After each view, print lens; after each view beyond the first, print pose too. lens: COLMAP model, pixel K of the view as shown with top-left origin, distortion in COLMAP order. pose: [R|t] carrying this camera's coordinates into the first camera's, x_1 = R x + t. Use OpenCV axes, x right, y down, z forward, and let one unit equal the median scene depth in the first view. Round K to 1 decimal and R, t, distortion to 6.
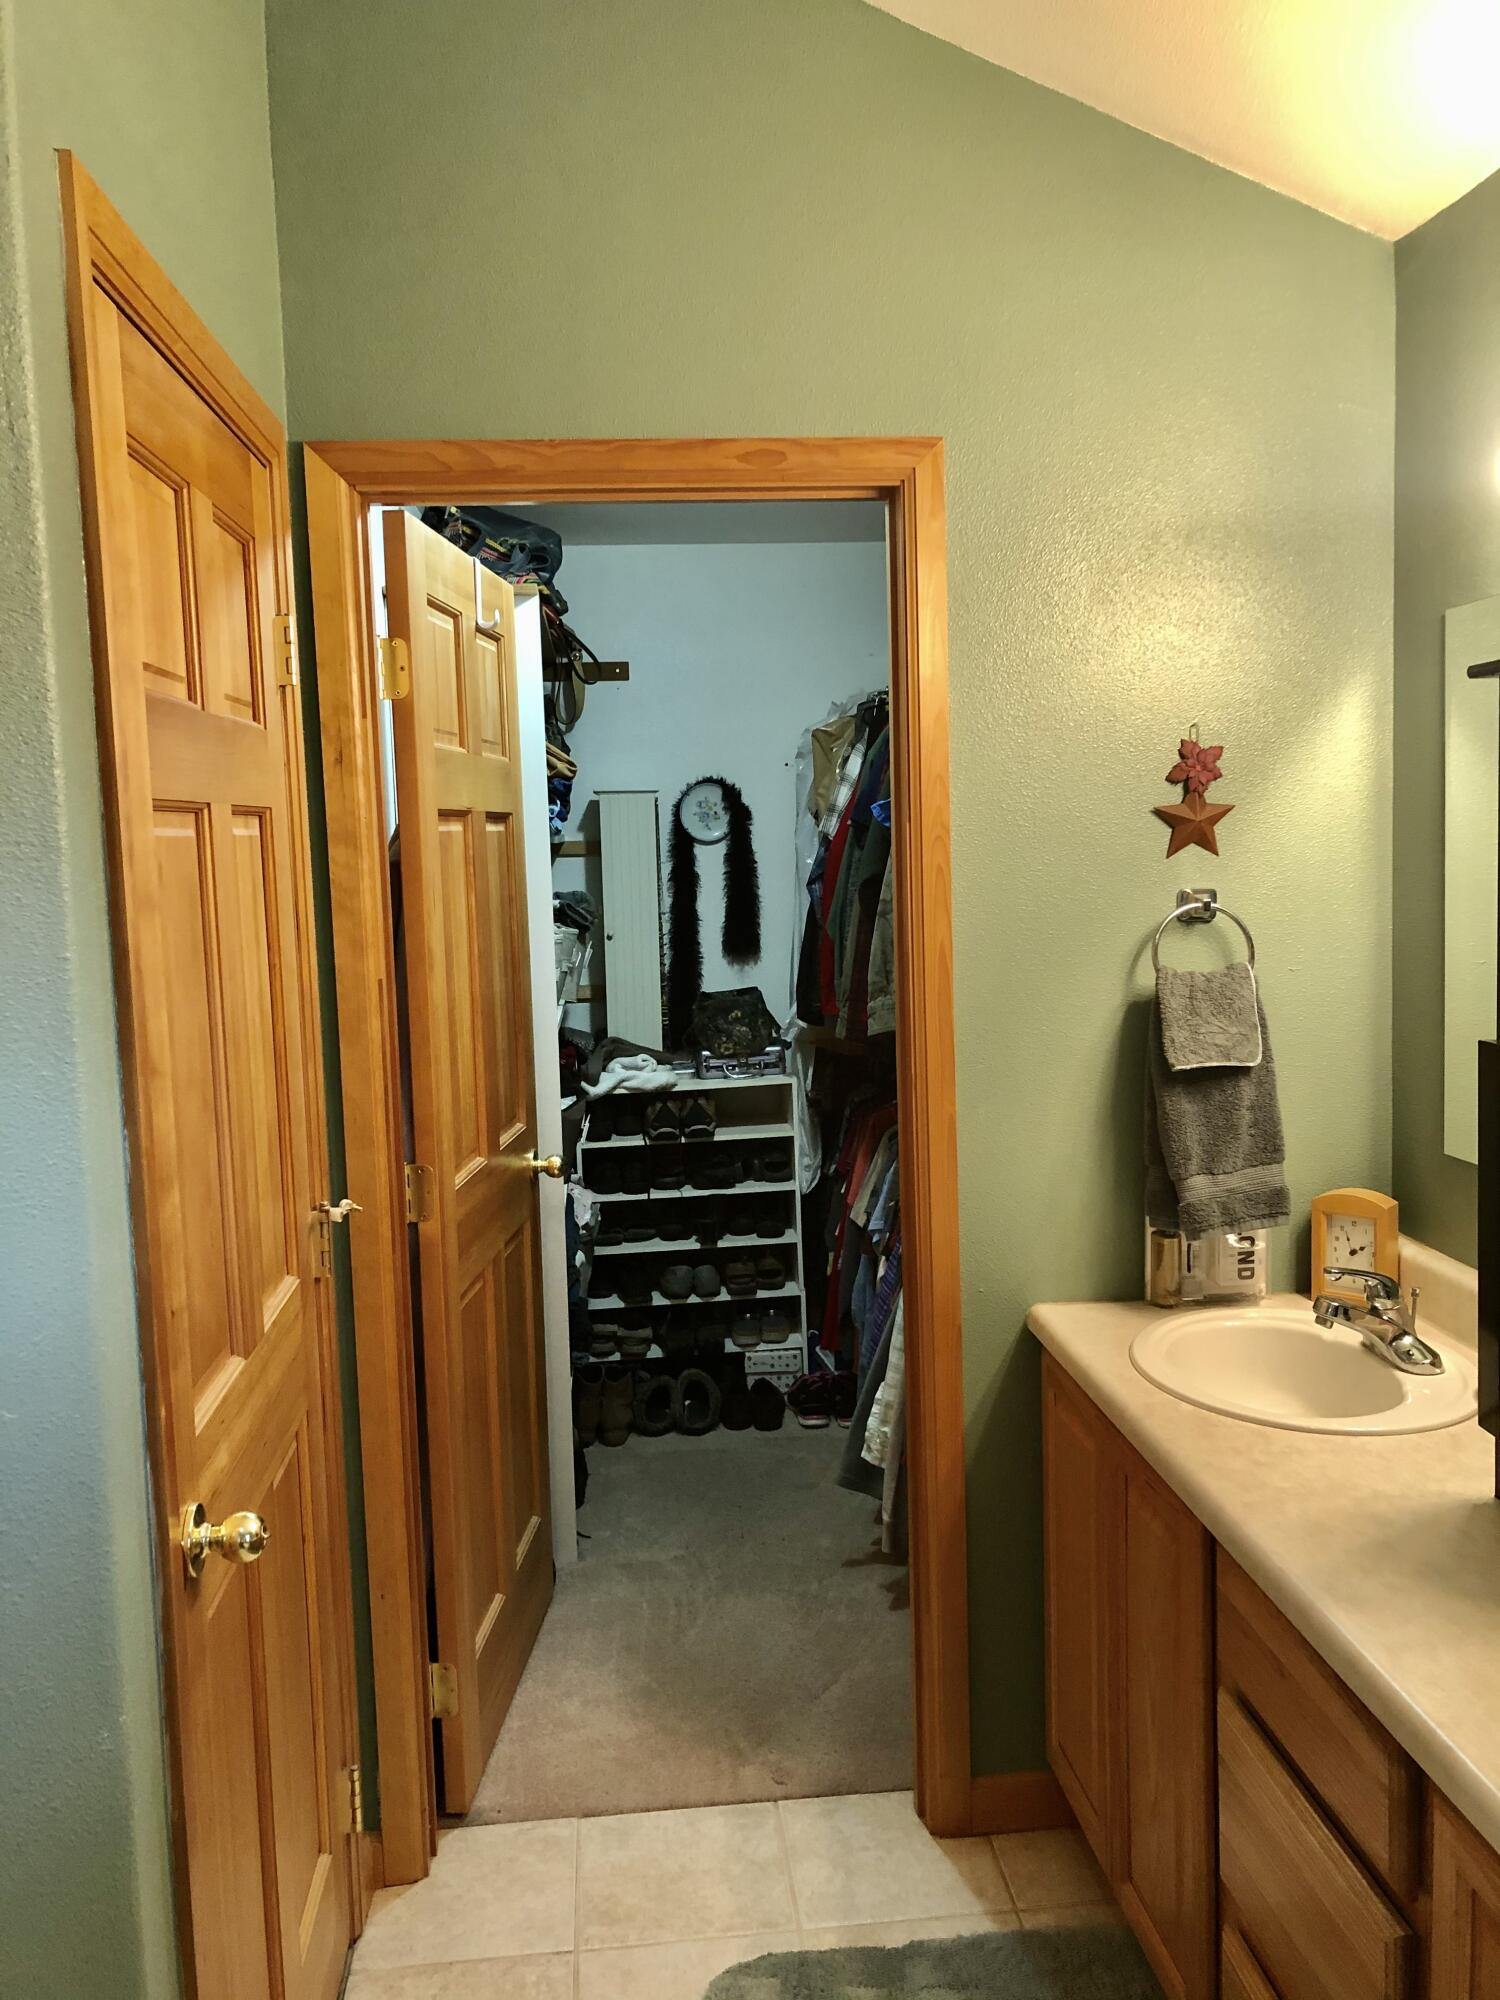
lens RADIAL K [[1641.0, 0, 757.5], [0, 1641.0, 996.6], [0, 0, 1]] dist [0.019038, -0.006400]
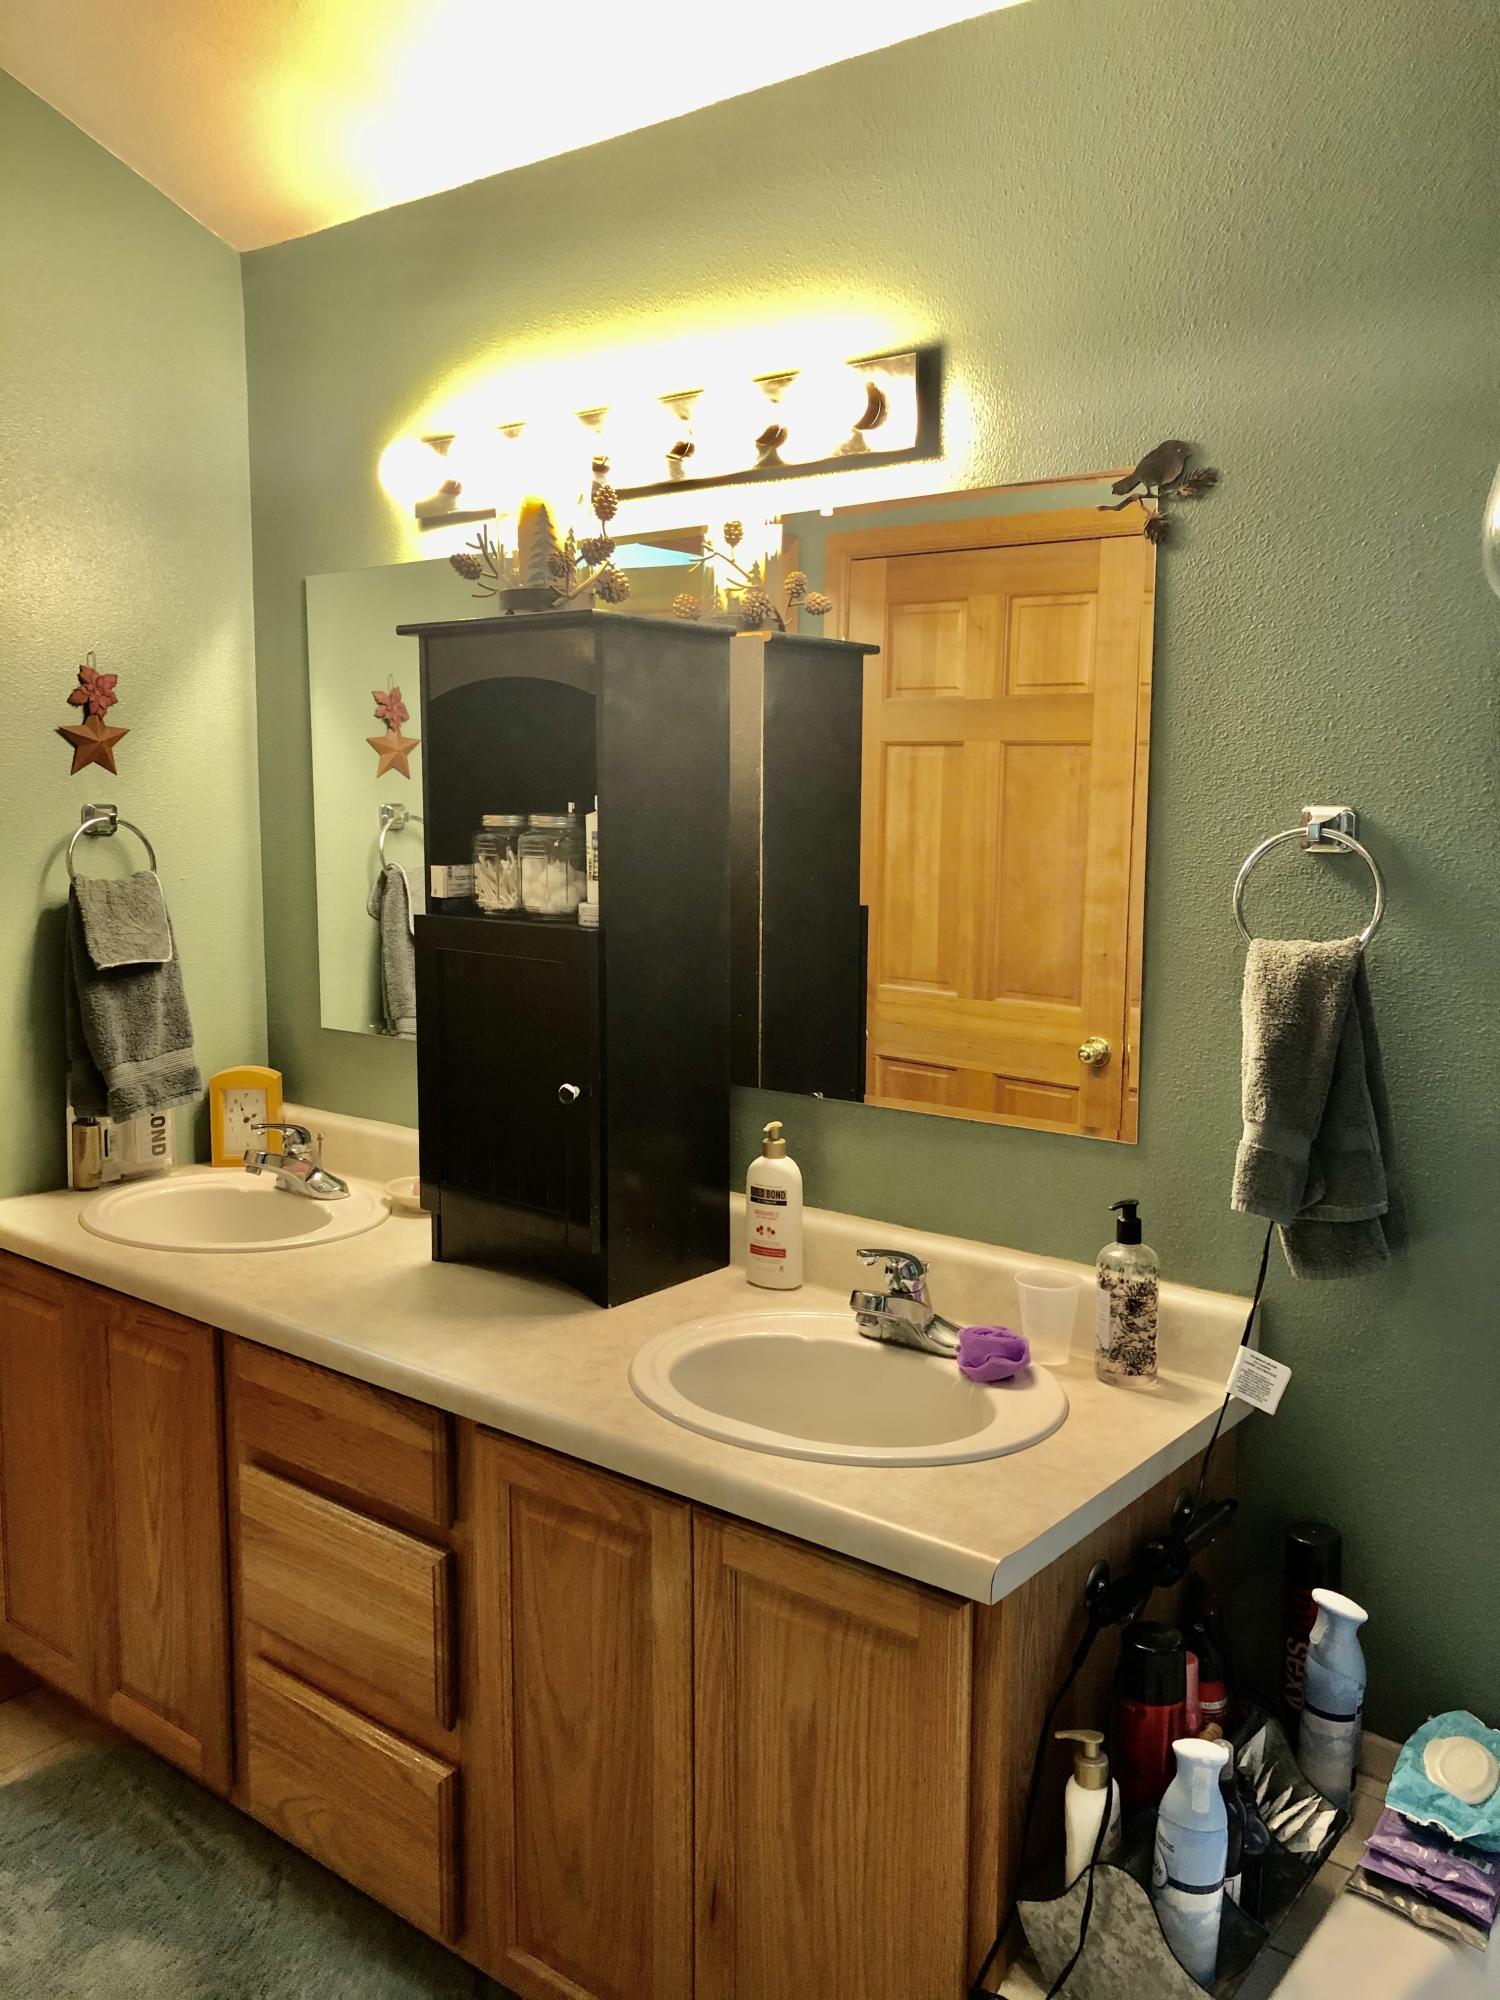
lens RADIAL K [[1641.0, 0, 746.4], [0, 1641.0, 999.8], [0, 0, 1]] dist [0.019038, -0.006400]
pose [[0.707218, -0.060025, 0.704443, -0.209848], [0.039175, 0.998186, 0.045725, 0.031407], [-0.705909, -0.004741, 0.708286, -0.080122]]
